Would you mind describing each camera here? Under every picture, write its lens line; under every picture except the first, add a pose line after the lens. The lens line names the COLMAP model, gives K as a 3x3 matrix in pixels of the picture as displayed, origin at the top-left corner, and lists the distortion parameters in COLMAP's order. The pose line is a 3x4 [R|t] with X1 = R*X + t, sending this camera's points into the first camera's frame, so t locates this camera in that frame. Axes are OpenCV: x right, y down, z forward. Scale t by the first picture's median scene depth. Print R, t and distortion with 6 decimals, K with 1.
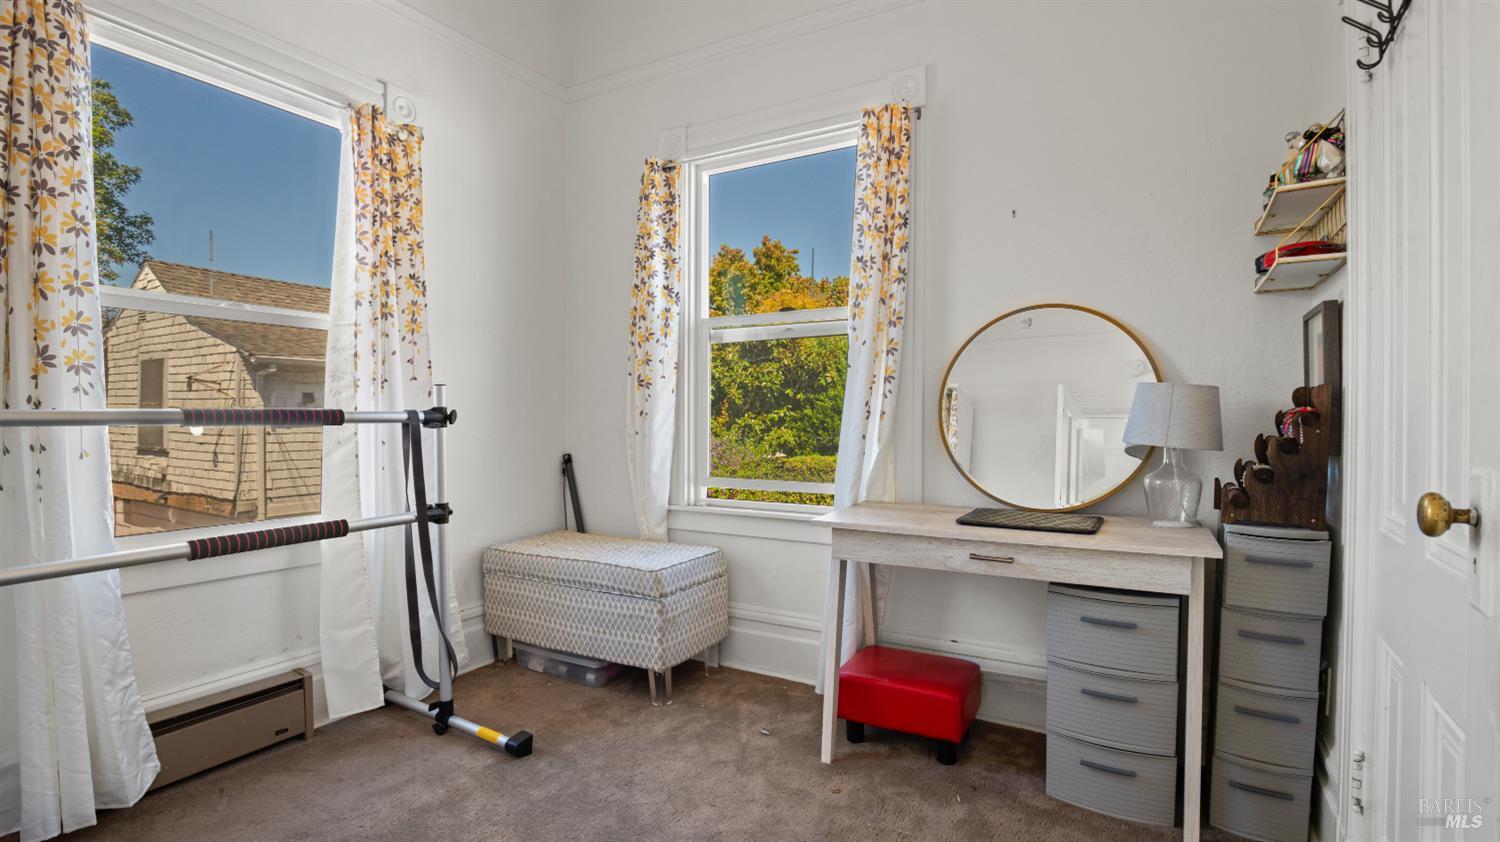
lens RADIAL K [[681.5, 0, 753.3], [0, 681.5, 425.8], [0, 0, 1]] dist [-0.012448, 0.000262]
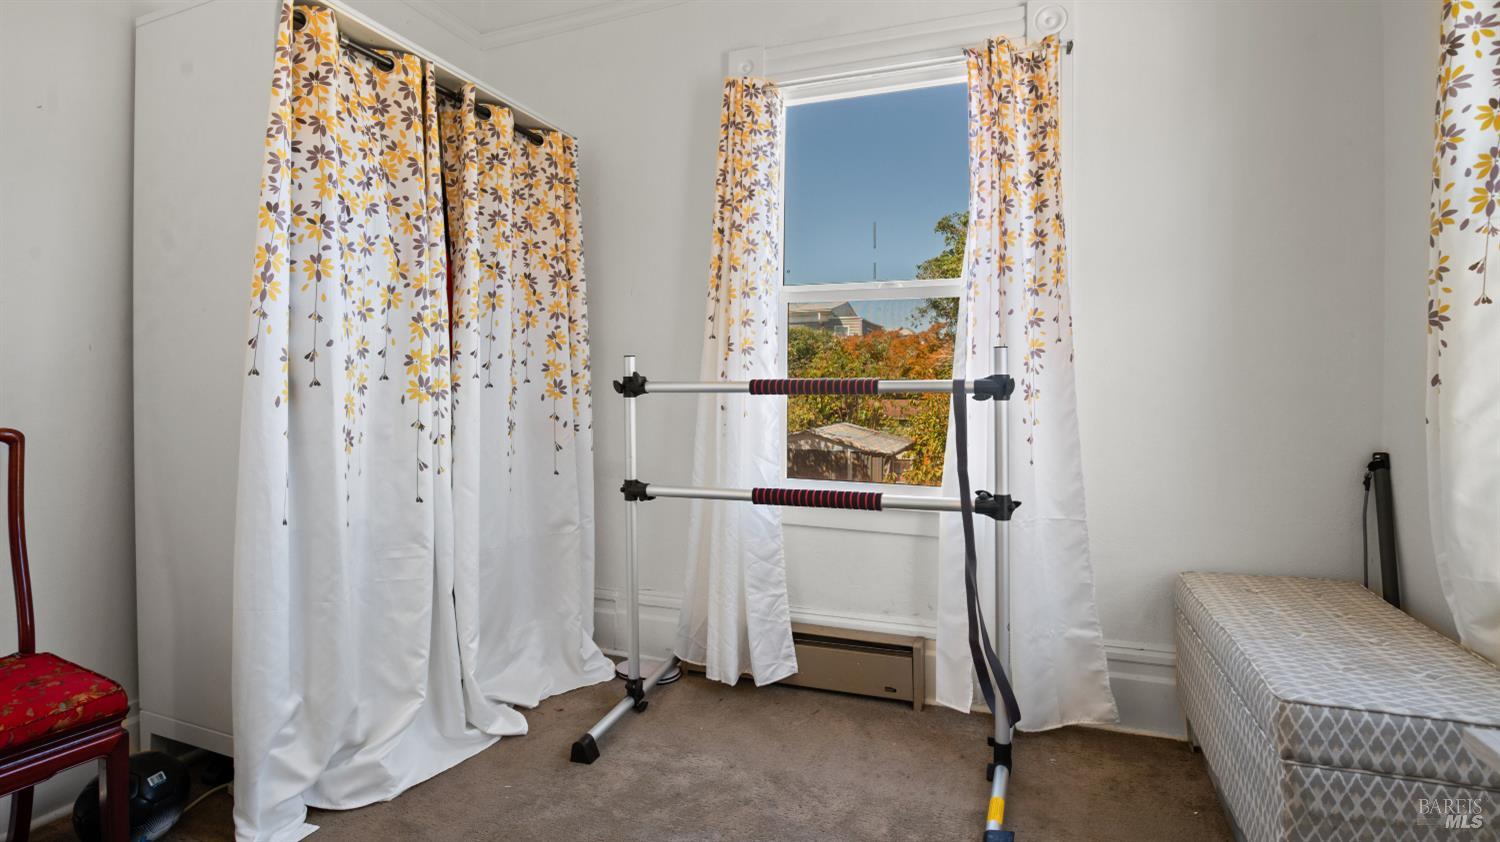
lens RADIAL K [[694.6, 0, 748.8], [0, 694.6, 389.5], [0, 0, 1]] dist [-0.027209, 0.000779]
pose [[0.170628, 0.003275, -0.985330, 0.296156], [-0.015461, 0.999880, 0.000646, -0.006123], [0.985214, 0.015124, 0.170659, 0.570378]]
